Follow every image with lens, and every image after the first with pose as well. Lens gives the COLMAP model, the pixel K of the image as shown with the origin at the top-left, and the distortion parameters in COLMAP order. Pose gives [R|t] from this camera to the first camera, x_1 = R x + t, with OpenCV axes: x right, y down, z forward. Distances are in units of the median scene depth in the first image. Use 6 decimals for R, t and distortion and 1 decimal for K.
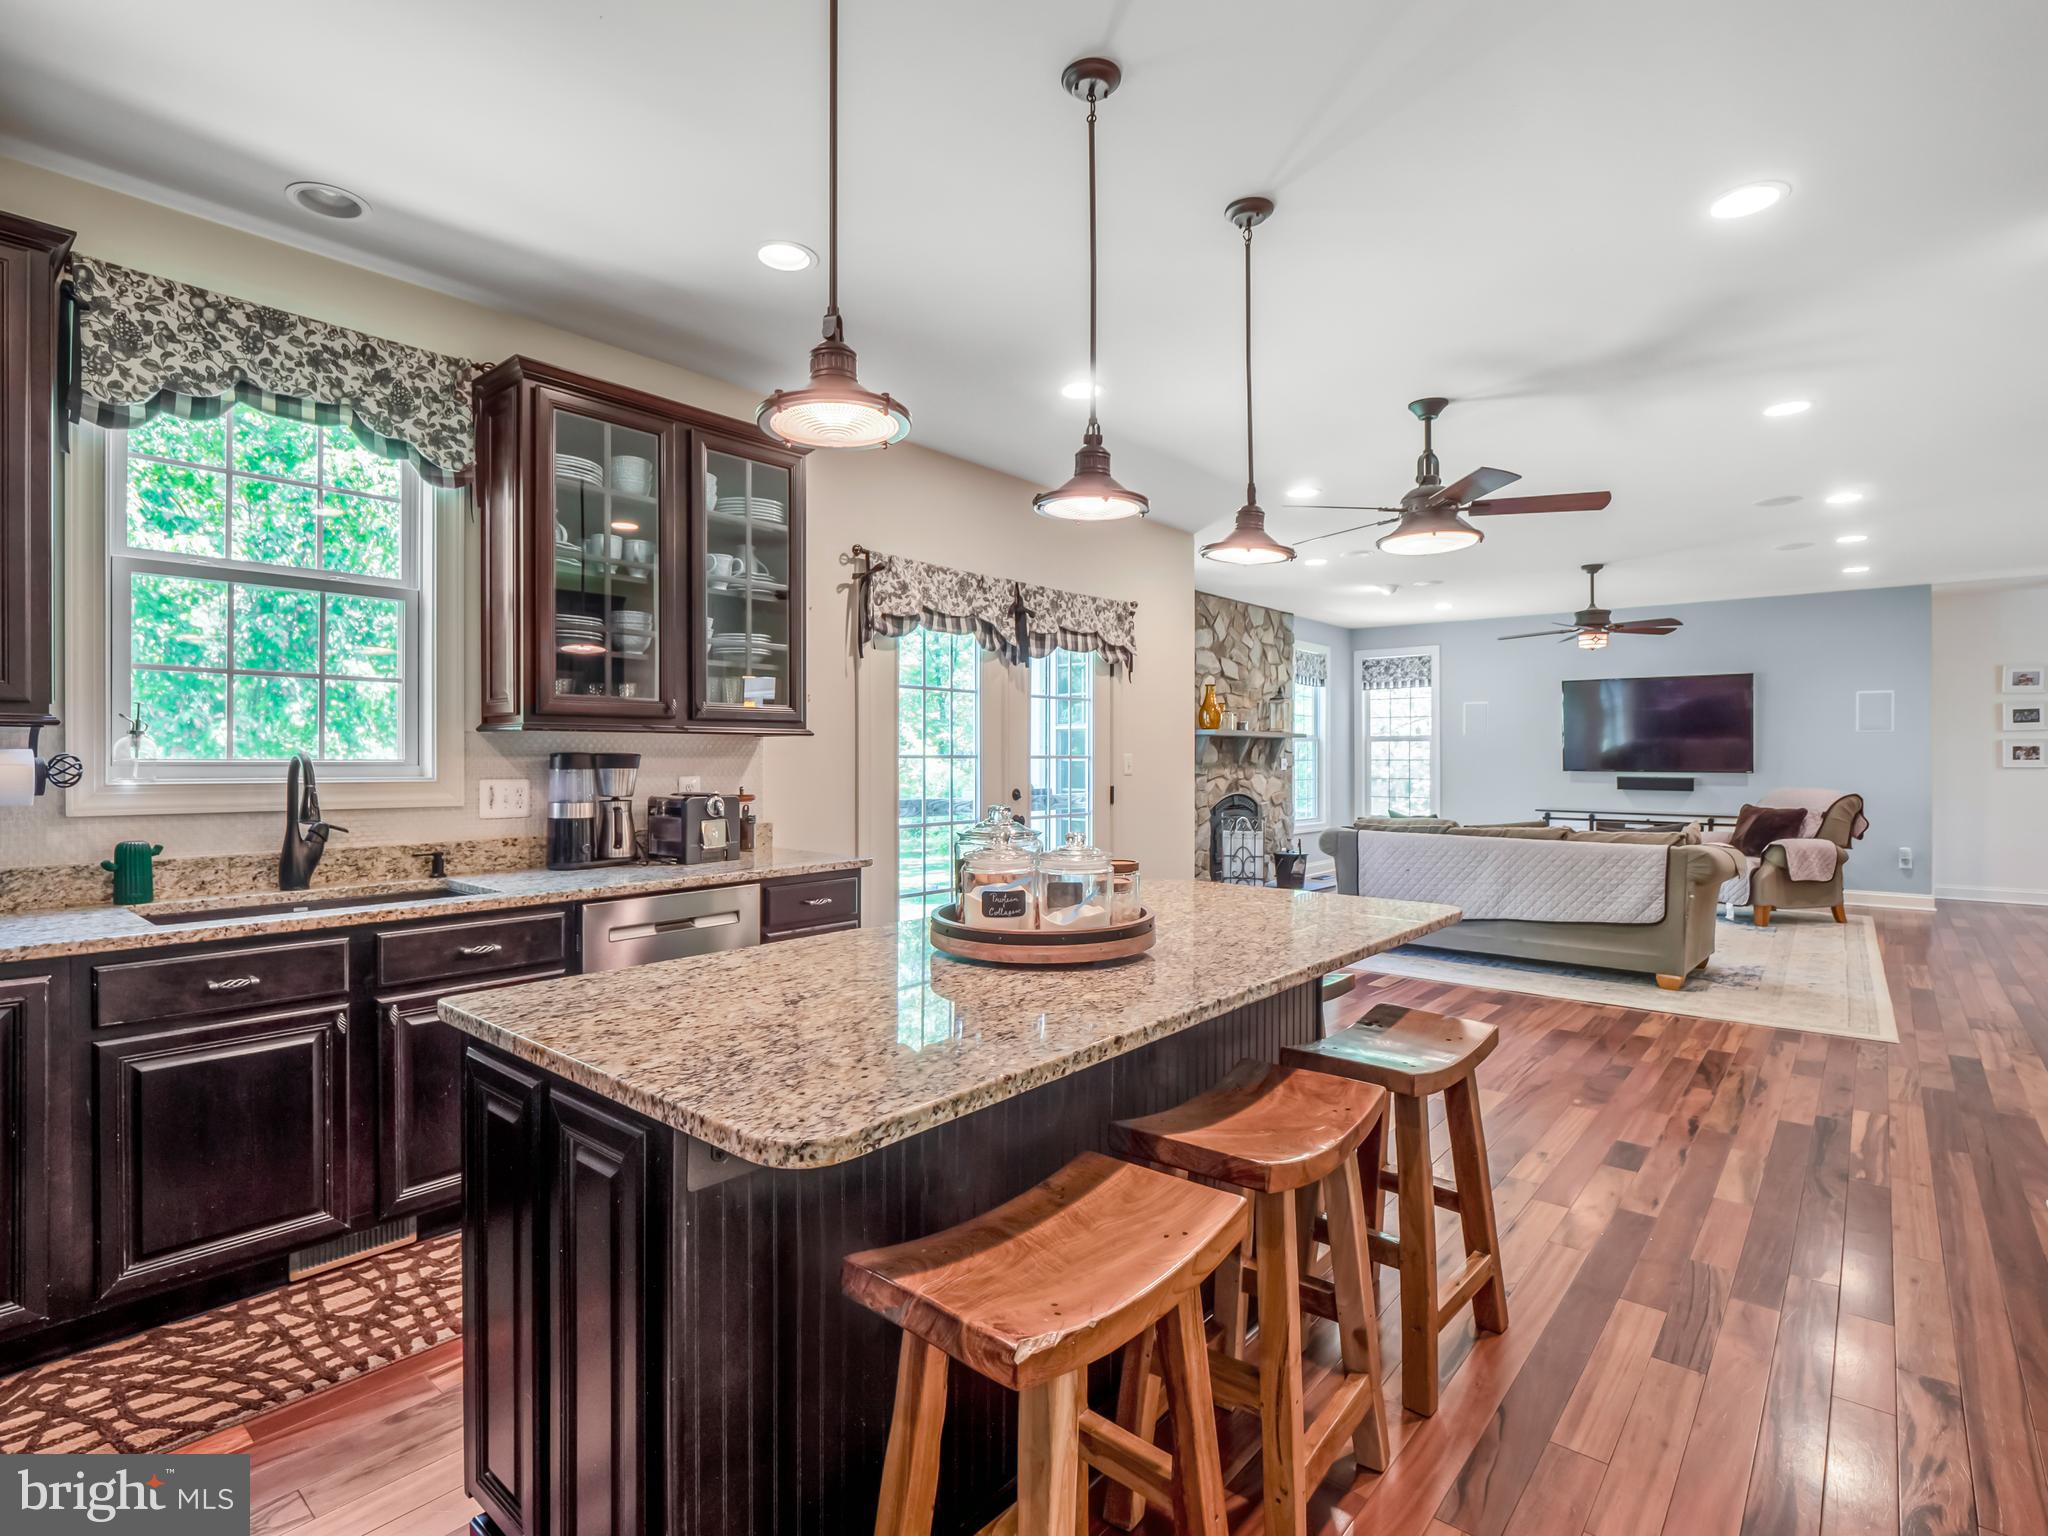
lens RADIAL K [[1020.0, 0, 1011.1], [0, 1020.0, 775.4], [0, 0, 1]] dist [-0.004308, -0.006134]
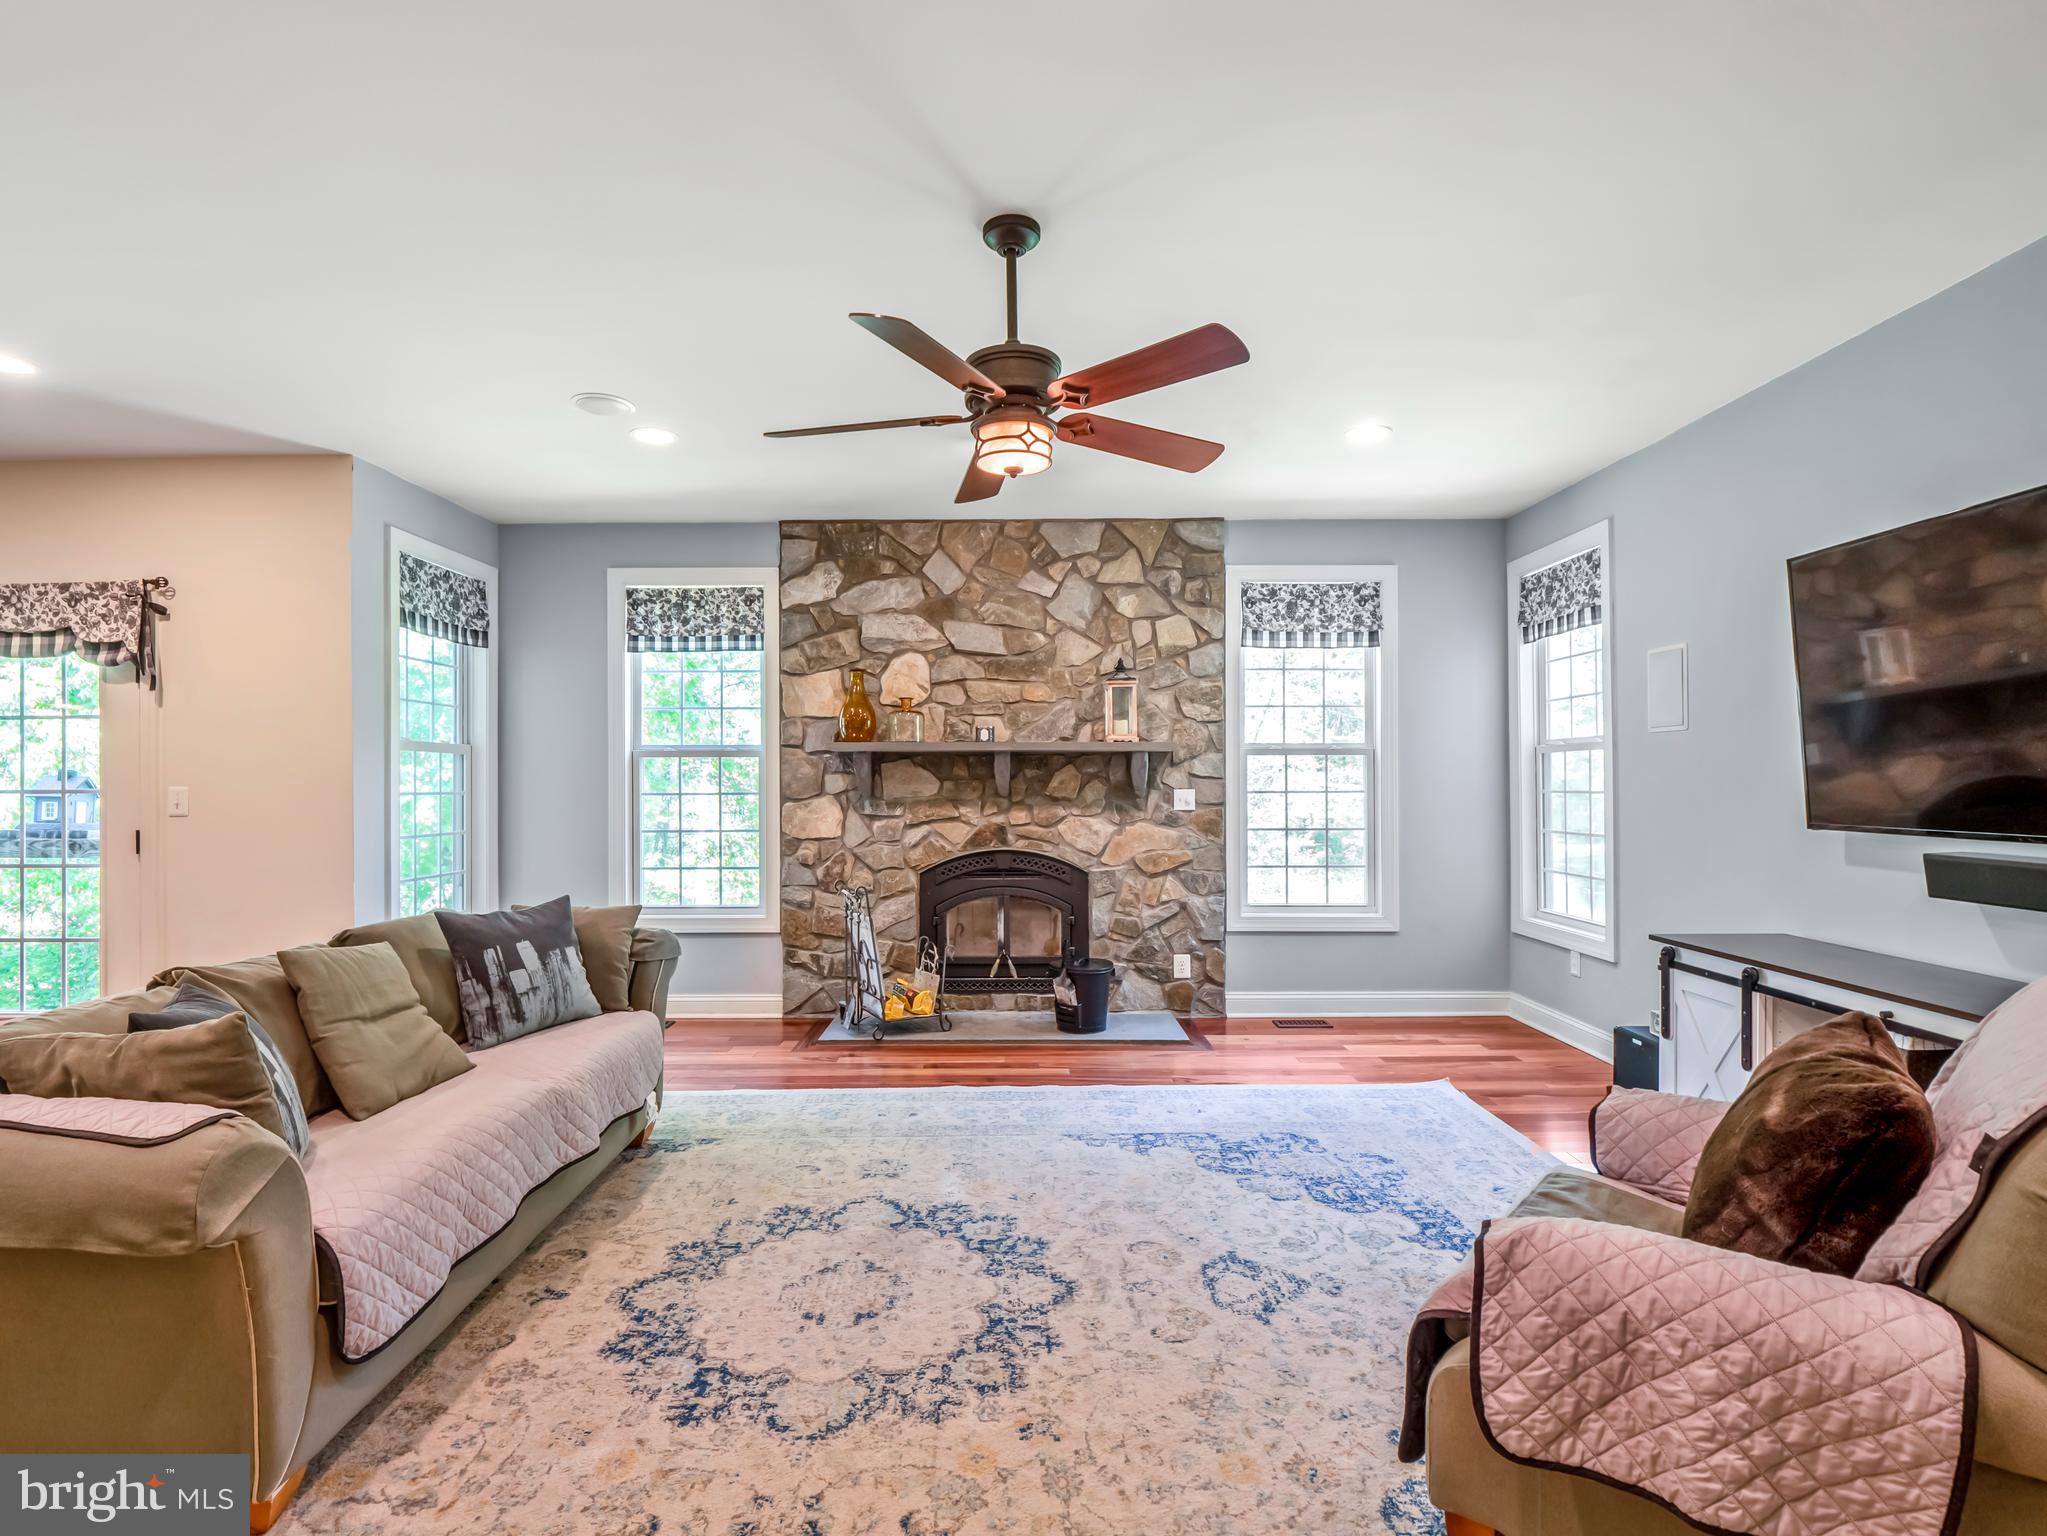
lens RADIAL K [[1019.5, 0, 1010.6], [0, 1019.5, 775.4], [0, 0, 1]] dist [-0.004308, -0.006134]
pose [[0.651364, -0.008019, -0.758723, 0.651492], [-0.009304, 0.999785, -0.018554, -0.013693], [0.758709, 0.019144, 0.651149, 0.610964]]
